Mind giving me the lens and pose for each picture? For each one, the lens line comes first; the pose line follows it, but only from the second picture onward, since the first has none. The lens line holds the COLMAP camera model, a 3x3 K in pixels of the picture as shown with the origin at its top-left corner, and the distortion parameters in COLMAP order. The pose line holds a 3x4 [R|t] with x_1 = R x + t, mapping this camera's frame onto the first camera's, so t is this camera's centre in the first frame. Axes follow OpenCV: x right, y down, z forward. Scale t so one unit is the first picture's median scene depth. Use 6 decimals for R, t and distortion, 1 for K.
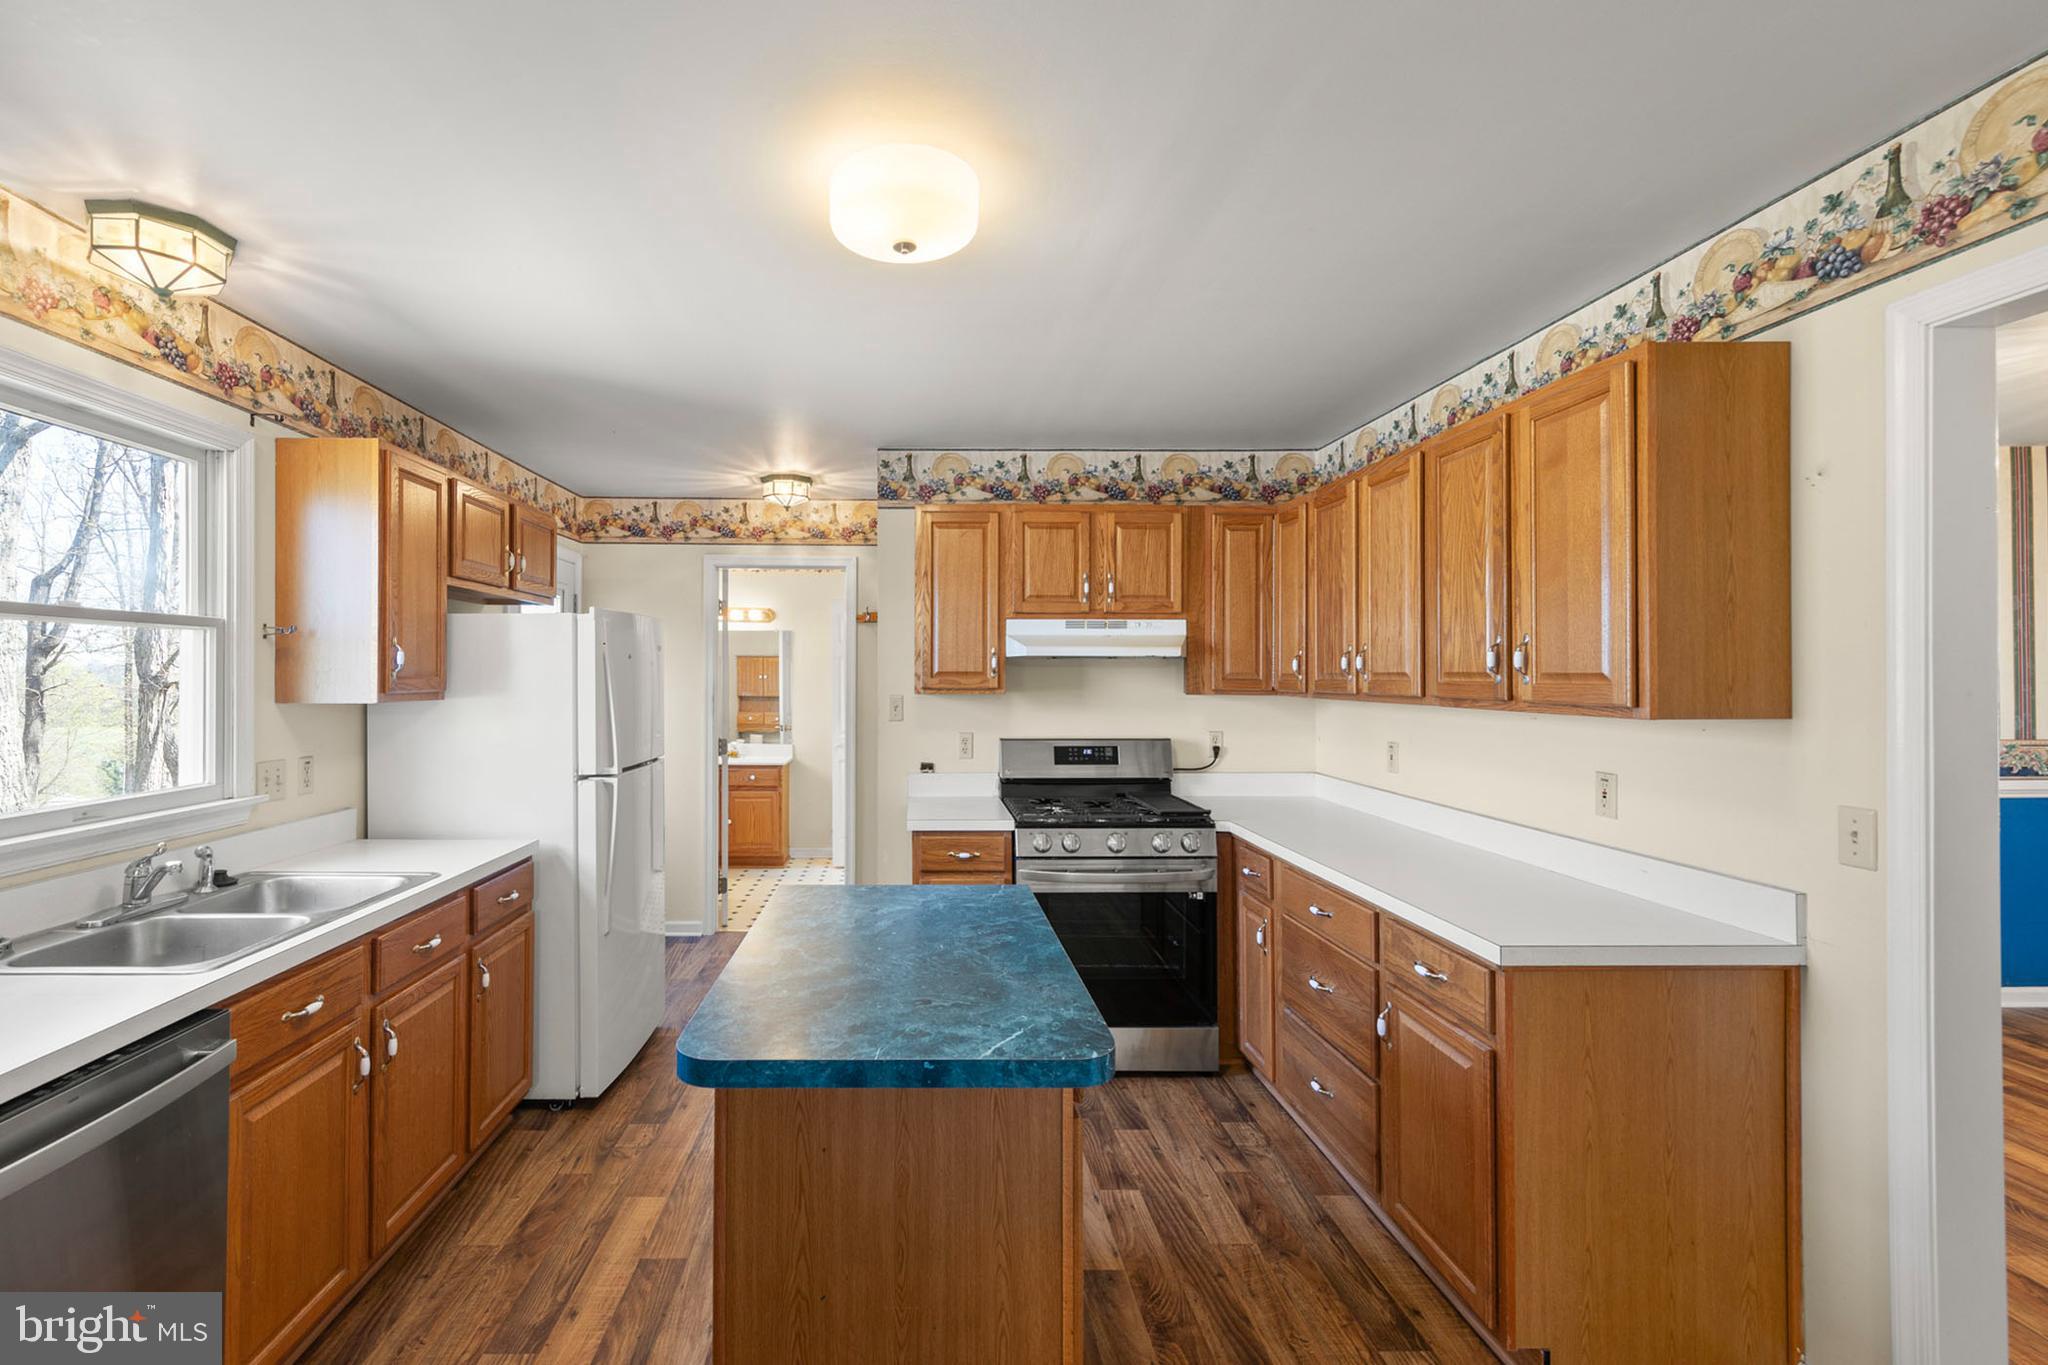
lens RADIAL K [[968.6, 0, 887.5], [0, 968.6, 668.4], [0, 0, 1]] dist [0.001689, 0.000944]
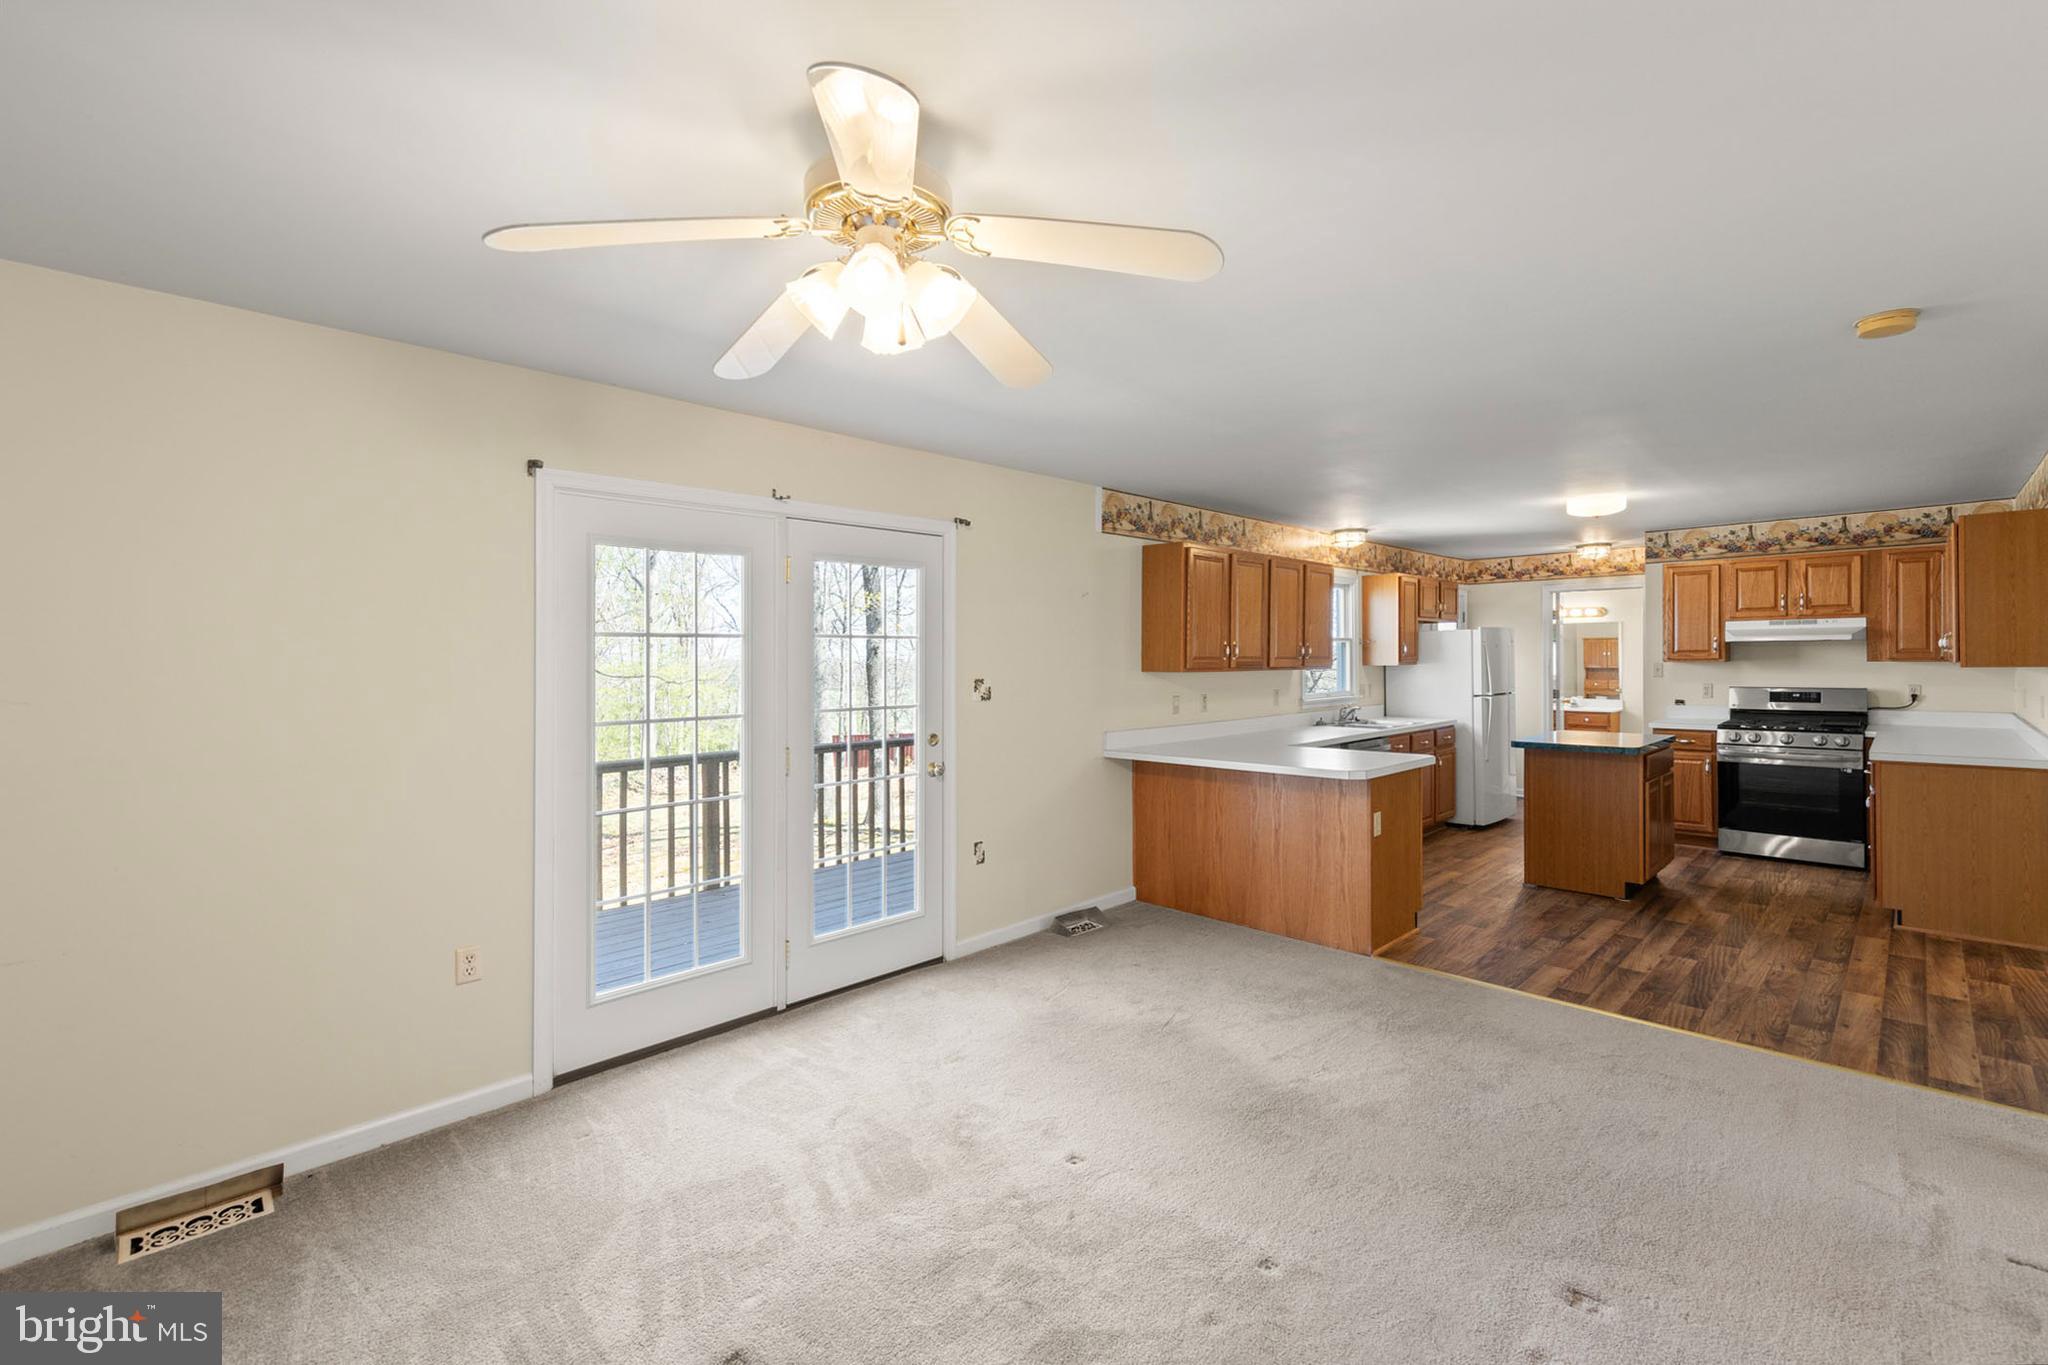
lens RADIAL K [[869.4, 0, 989.3], [0, 869.4, 667.7], [0, 0, 1]] dist [0.013497, -0.000528]
pose [[0.708287, -0.000961, -0.705924, 0.340590], [0.015943, 0.999766, 0.014635, -0.010162], [0.705745, -0.021621, 0.708136, -1.305098]]
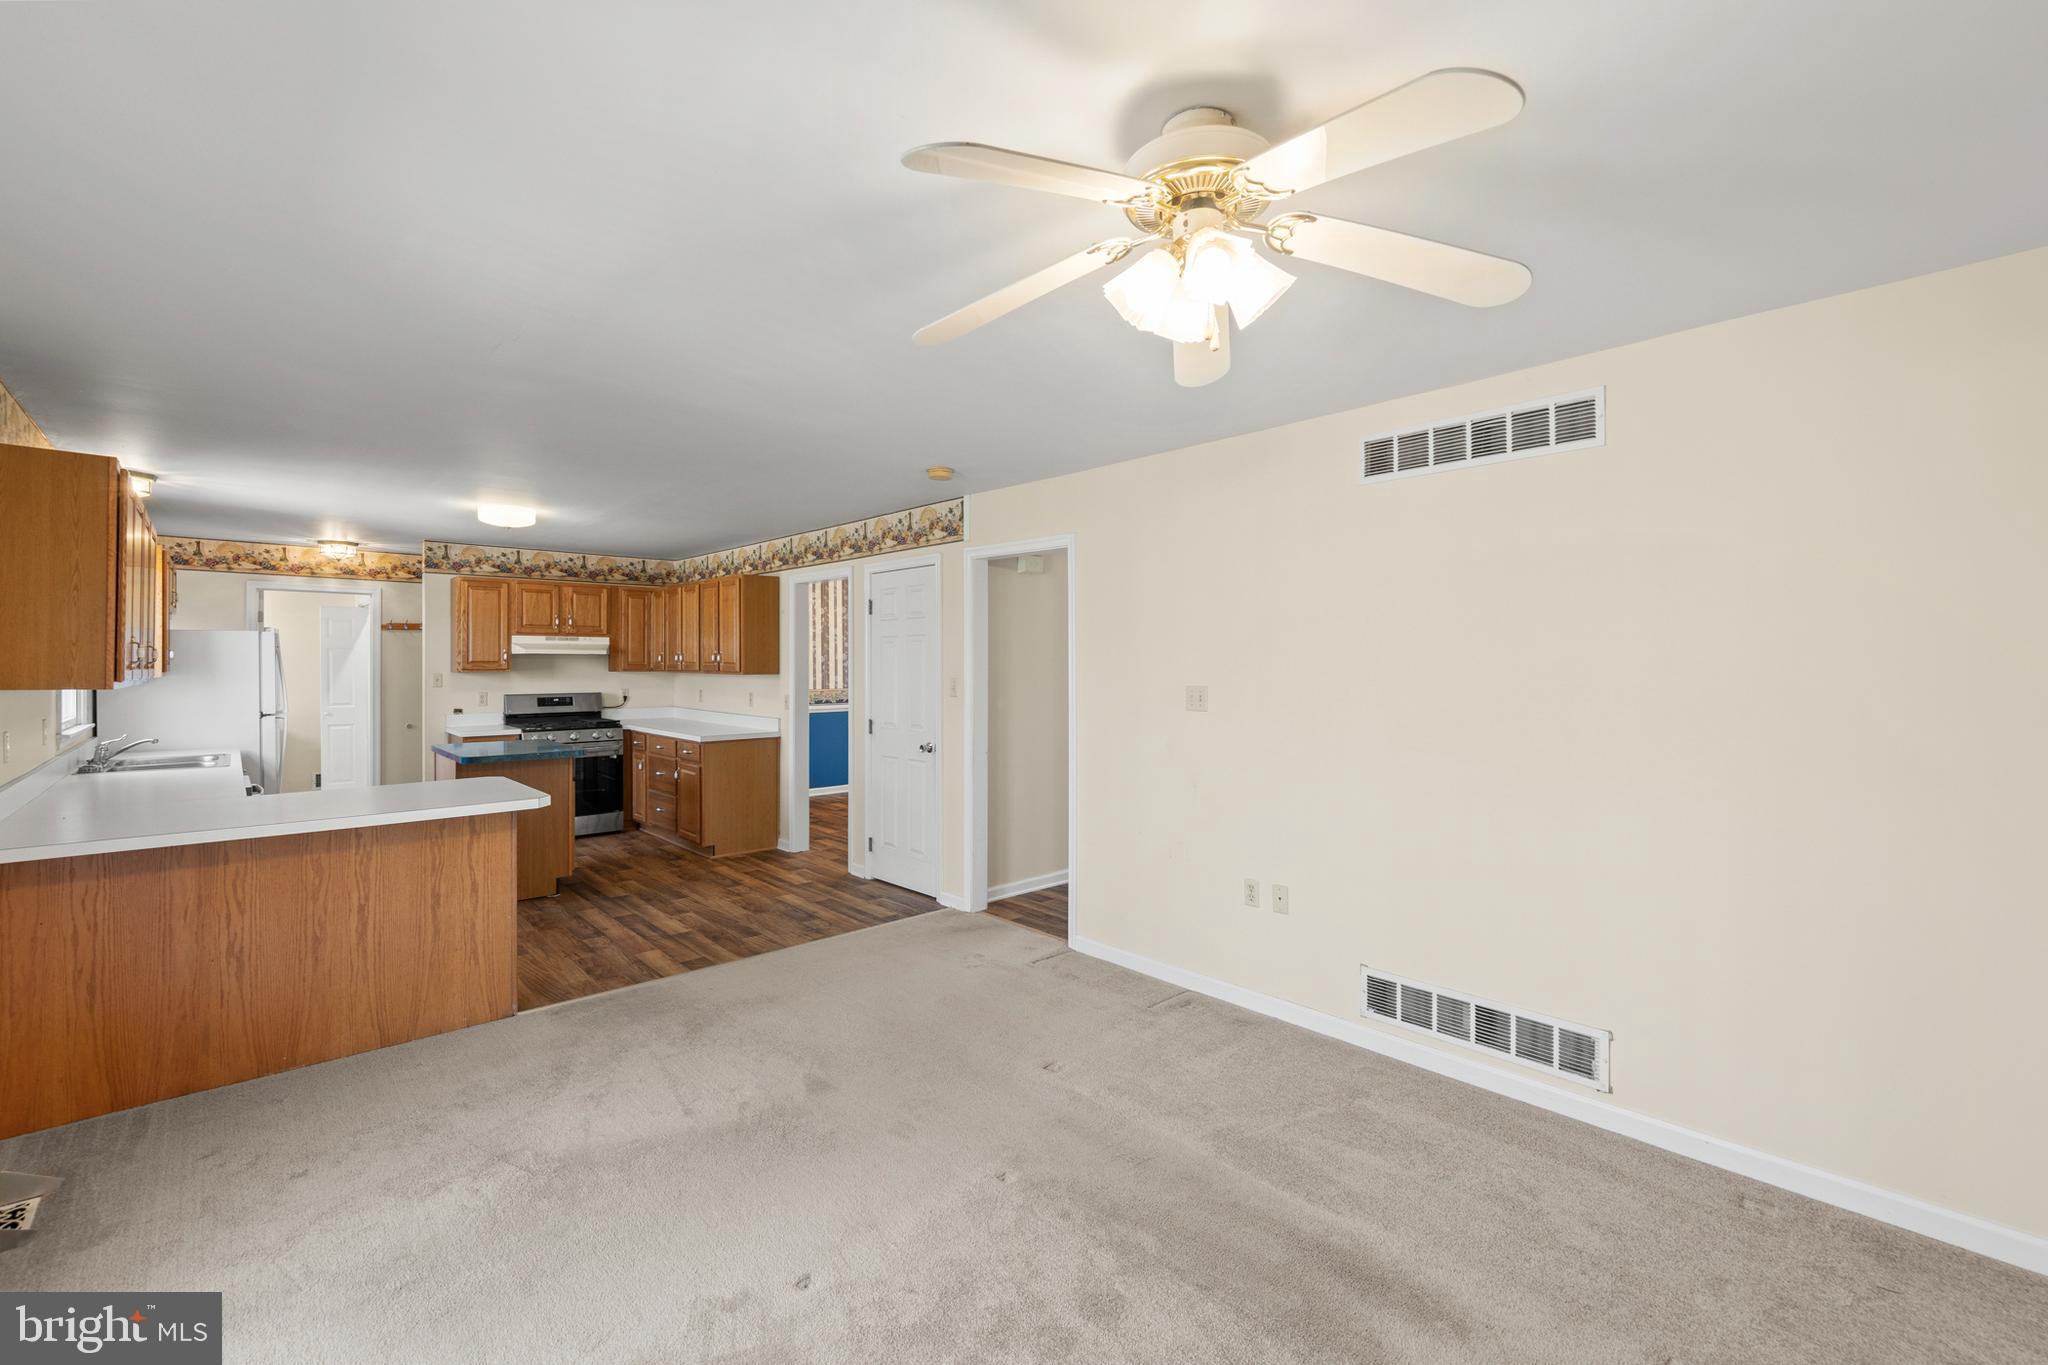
lens RADIAL K [[867.3, 0, 1104.8], [0, 867.3, 666.3], [0, 0, 1]] dist [0.009657, -0.000528]
pose [[0.691274, -0.002574, 0.722589, -0.375562], [-0.005837, 0.999941, 0.009145, -0.010276], [-0.722570, -0.010539, 0.691218, -1.297158]]
